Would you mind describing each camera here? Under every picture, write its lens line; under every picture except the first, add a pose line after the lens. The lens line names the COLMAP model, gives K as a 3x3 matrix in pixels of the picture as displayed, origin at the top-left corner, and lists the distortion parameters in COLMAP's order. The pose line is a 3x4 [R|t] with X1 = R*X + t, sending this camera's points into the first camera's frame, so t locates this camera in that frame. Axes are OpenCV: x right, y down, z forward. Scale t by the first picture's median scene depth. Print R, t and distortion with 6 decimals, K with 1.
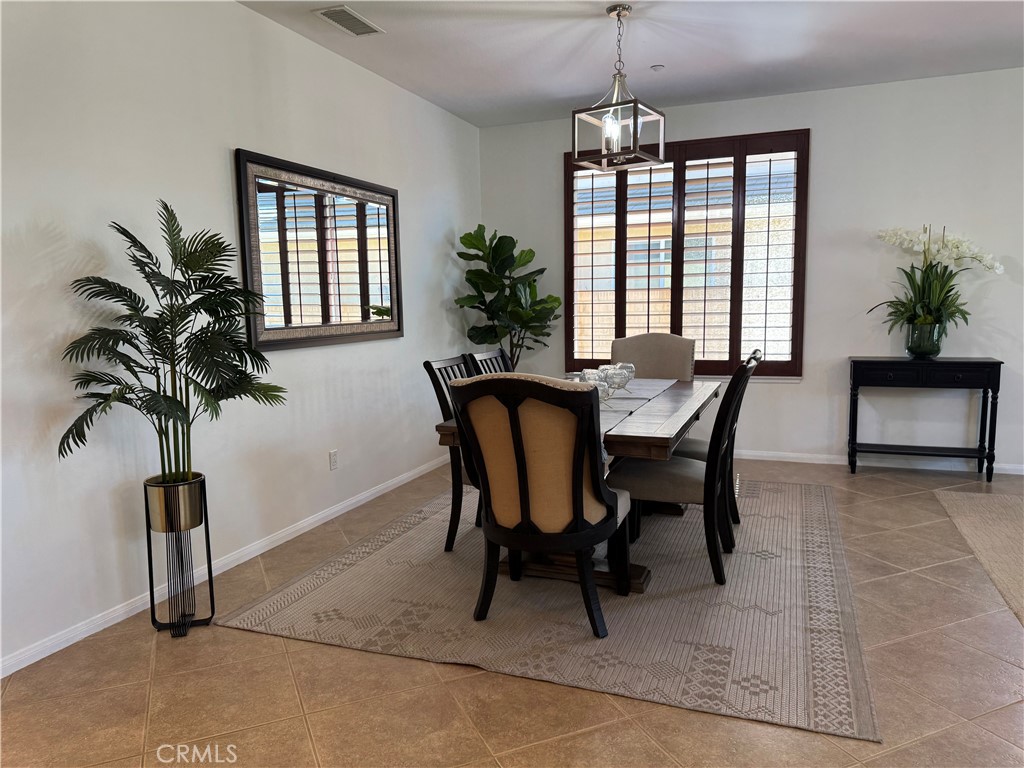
lens RADIAL K [[717.1, 0, 509.7], [0, 717.1, 388.3], [0, 0, 1]] dist [0.135081, -0.220937]
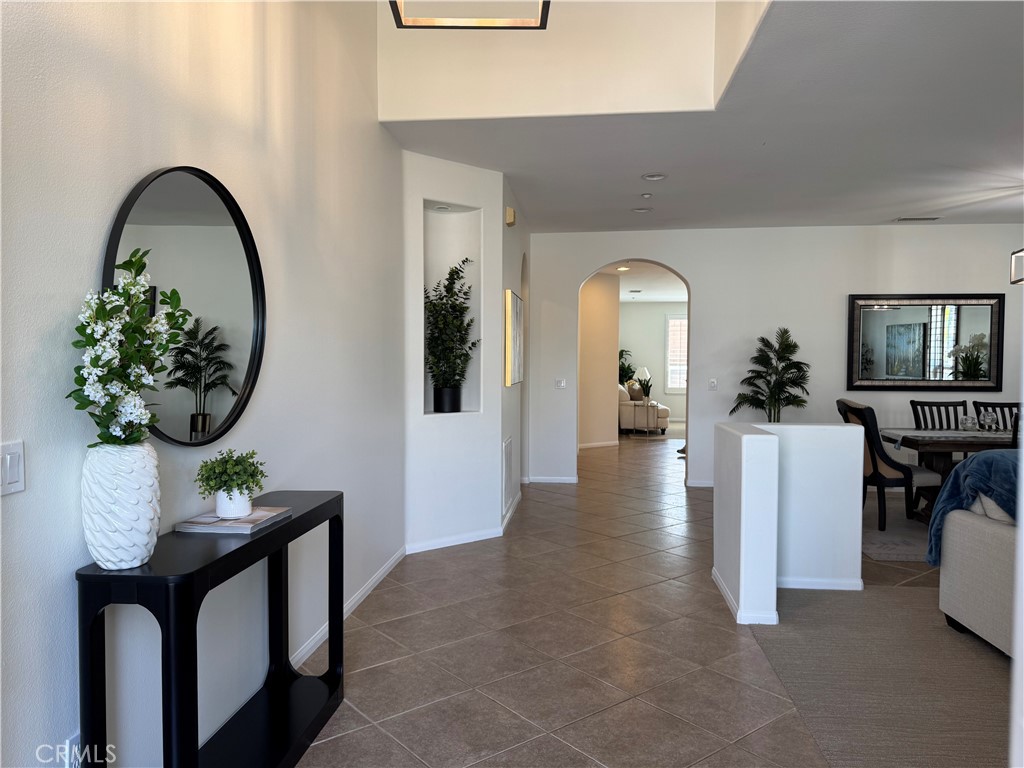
lens RADIAL K [[717.1, 0, 509.7], [0, 717.1, 388.3], [0, 0, 1]] dist [0.135081, -0.220937]
pose [[0.251636, 0.054524, -0.966285, 1.000173], [-0.126329, 0.991720, 0.023061, 0.012465], [0.959542, 0.116267, 0.256440, -0.318849]]
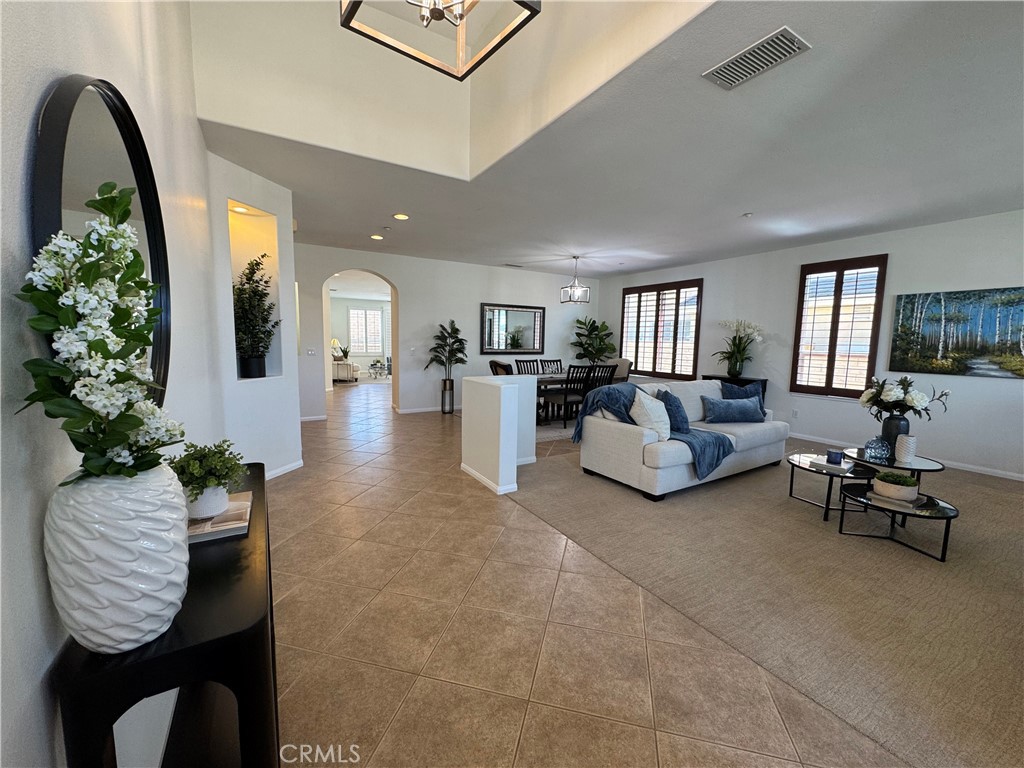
lens RADIAL K [[408.5, 0, 512.2], [0, 408.5, 385.0], [0, 0, 1]] dist [-0.003836, 0.000365]
pose [[0.788490, 0.102309, -0.606479, 0.789785], [-0.108494, 0.993742, 0.026582, 0.025565], [0.605403, 0.044840, 0.794655, -0.437326]]
